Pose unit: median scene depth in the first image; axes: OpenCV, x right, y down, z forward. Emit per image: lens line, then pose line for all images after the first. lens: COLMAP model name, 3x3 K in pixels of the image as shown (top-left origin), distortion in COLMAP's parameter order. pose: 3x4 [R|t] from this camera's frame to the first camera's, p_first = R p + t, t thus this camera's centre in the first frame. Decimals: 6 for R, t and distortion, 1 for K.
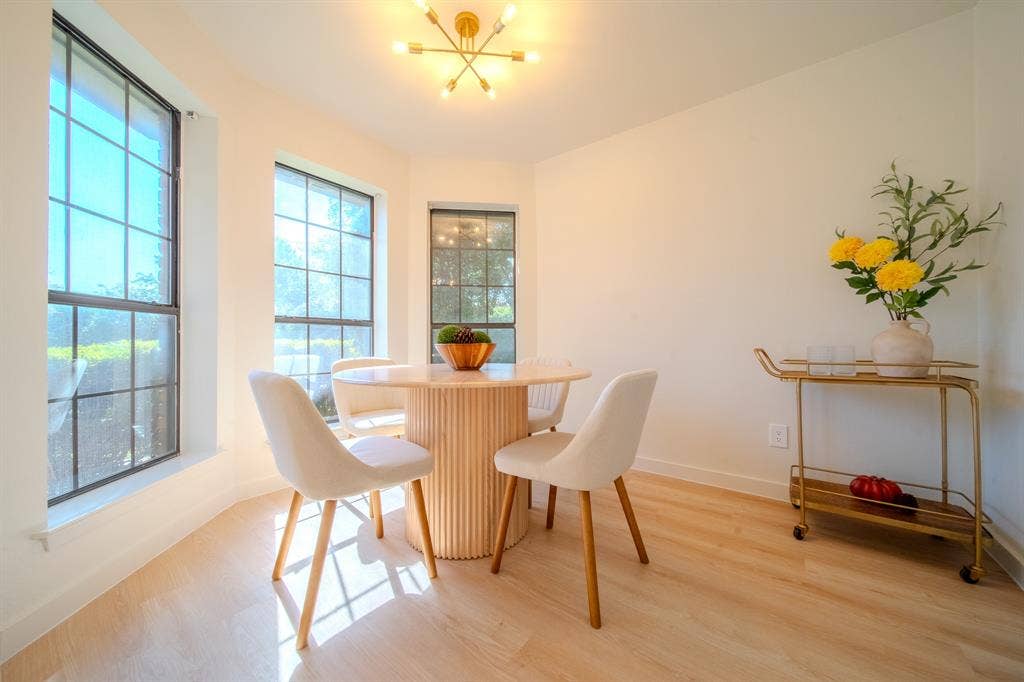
lens RADIAL K [[366.8, 0, 512.0], [0, 366.8, 341.0], [0, 0, 1]] dist [-0.002865, -0.000084]
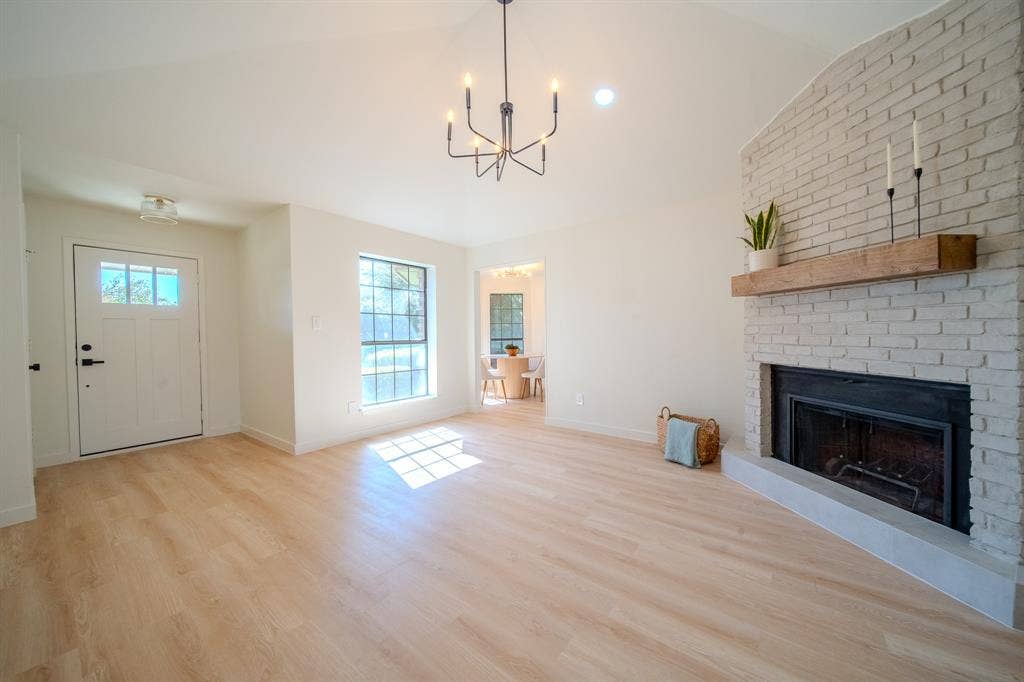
lens RADIAL K [[376.6, 0, 524.6], [0, 376.6, 334.6], [0, 0, 1]] dist [0.015144, 0.000011]
pose [[0.999439, -0.016483, -0.029147, 0.132839], [0.016801, 0.999801, 0.010711, -0.193177], [0.028965, -0.011195, 0.999518, -3.182425]]
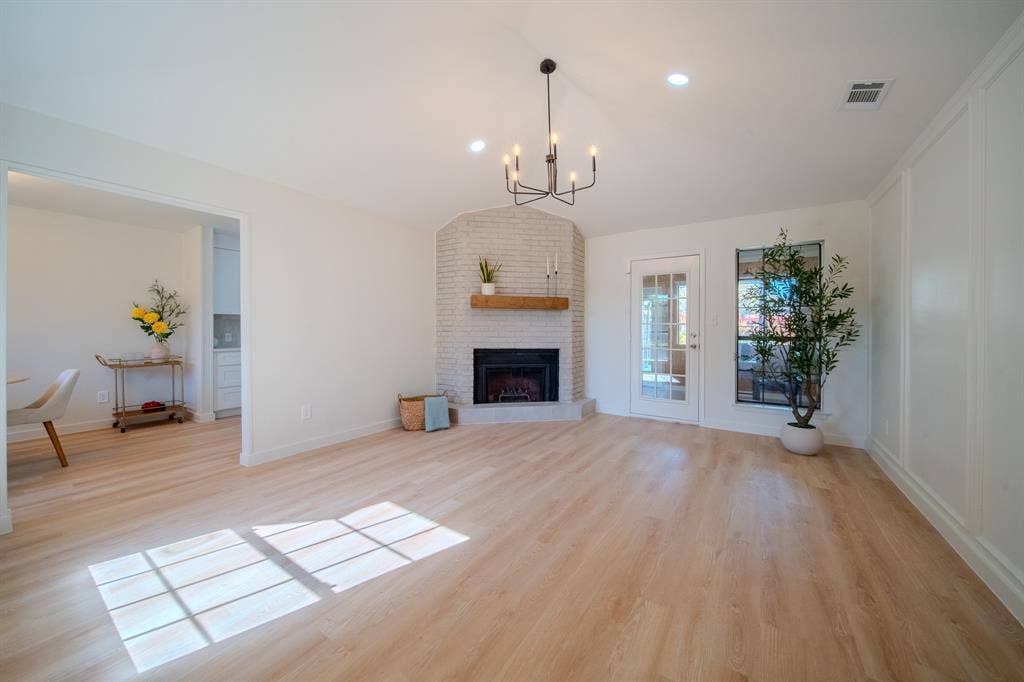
lens RADIAL K [[375.0, 0, 499.5], [0, 375.0, 330.0], [0, 0, 1]] dist [-0.001229, -0.000073]
pose [[-0.021232, -0.011197, 0.999712, -1.782538], [-0.010590, 0.999884, 0.010974, -0.202354], [-0.999718, -0.010354, -0.021348, -1.473482]]
